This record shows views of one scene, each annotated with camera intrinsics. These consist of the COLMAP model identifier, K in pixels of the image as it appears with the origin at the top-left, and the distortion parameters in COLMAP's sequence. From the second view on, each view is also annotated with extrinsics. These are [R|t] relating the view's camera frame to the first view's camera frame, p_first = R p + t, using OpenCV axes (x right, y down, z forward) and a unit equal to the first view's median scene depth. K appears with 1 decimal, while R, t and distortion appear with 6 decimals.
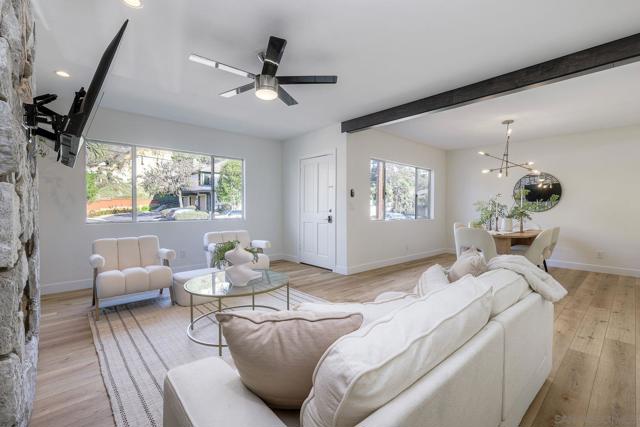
lens RADIAL K [[282.1, 0, 318.2], [0, 282.1, 212.7], [0, 0, 1]] dist [0.004350, 0.000291]
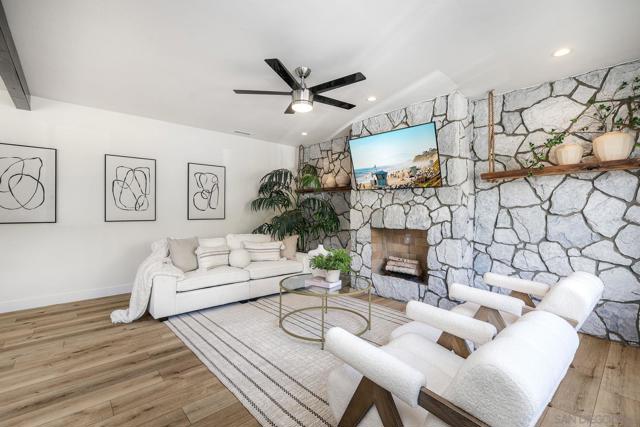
lens RADIAL K [[282.1, 0, 323.4], [0, 282.1, 213.3], [0, 0, 1]] dist [0.004350, 0.000291]
pose [[-0.999958, -0.007954, -0.004633, -0.156457], [-0.008087, 0.999537, 0.029329, -0.034501], [0.004398, 0.029366, -0.999559, 1.243589]]
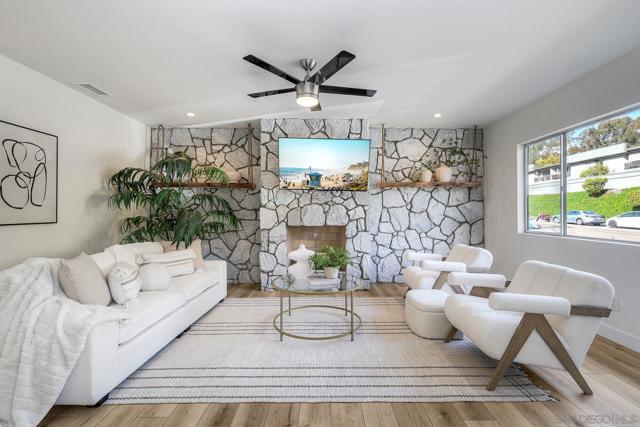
lens RADIAL K [[282.1, 0, 318.6], [0, 282.1, 214.1], [0, 0, 1]] dist [0.004350, 0.000291]
pose [[-0.679428, 0.001526, -0.733741, 0.313553], [-0.021483, 0.999528, 0.021971, -0.025355], [0.733428, 0.030690, -0.679074, 1.038076]]
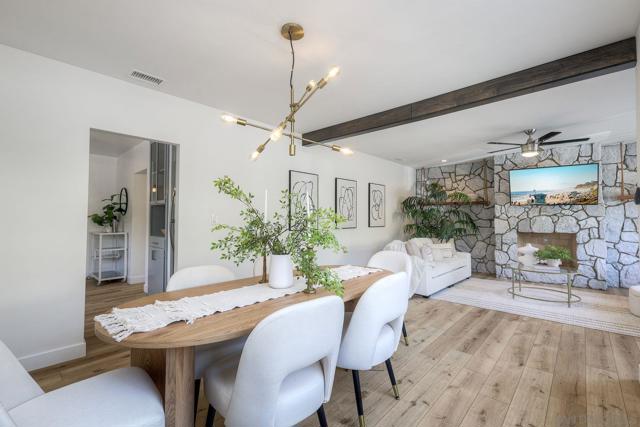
lens RADIAL K [[282.1, 0, 326.3], [0, 282.1, 211.5], [0, 0, 1]] dist [0.004350, 0.000291]
pose [[-0.994340, -0.008072, -0.105940, 0.691488], [-0.007656, 0.999961, -0.004335, -0.043329], [0.105971, -0.003500, -0.994363, 1.503103]]
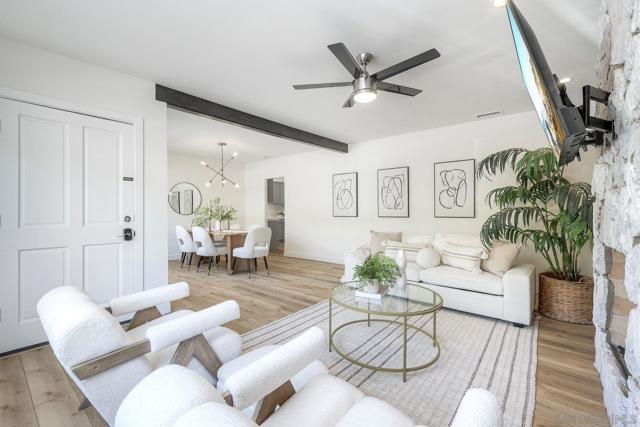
lens RADIAL K [[282.1, 0, 323.5], [0, 282.1, 210.1], [0, 0, 1]] dist [0.004350, 0.000291]
pose [[-0.155199, -0.003024, 0.987879, -0.683423], [0.025094, 0.999661, 0.007002, -0.022960], [-0.987564, 0.025876, -0.155070, 0.788929]]
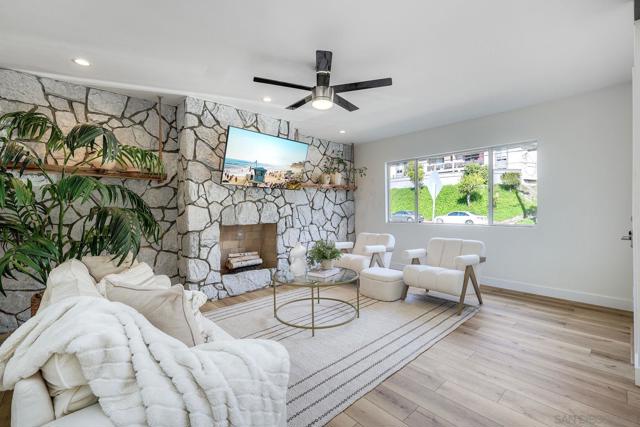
lens RADIAL K [[282.1, 0, 317.0], [0, 282.1, 213.2], [0, 0, 1]] dist [0.004350, 0.000291]
pose [[-0.007691, 0.010752, -0.999913, 0.526385], [-0.016585, 0.999803, 0.010879, -0.013638], [0.999833, 0.016667, -0.007511, 0.602453]]
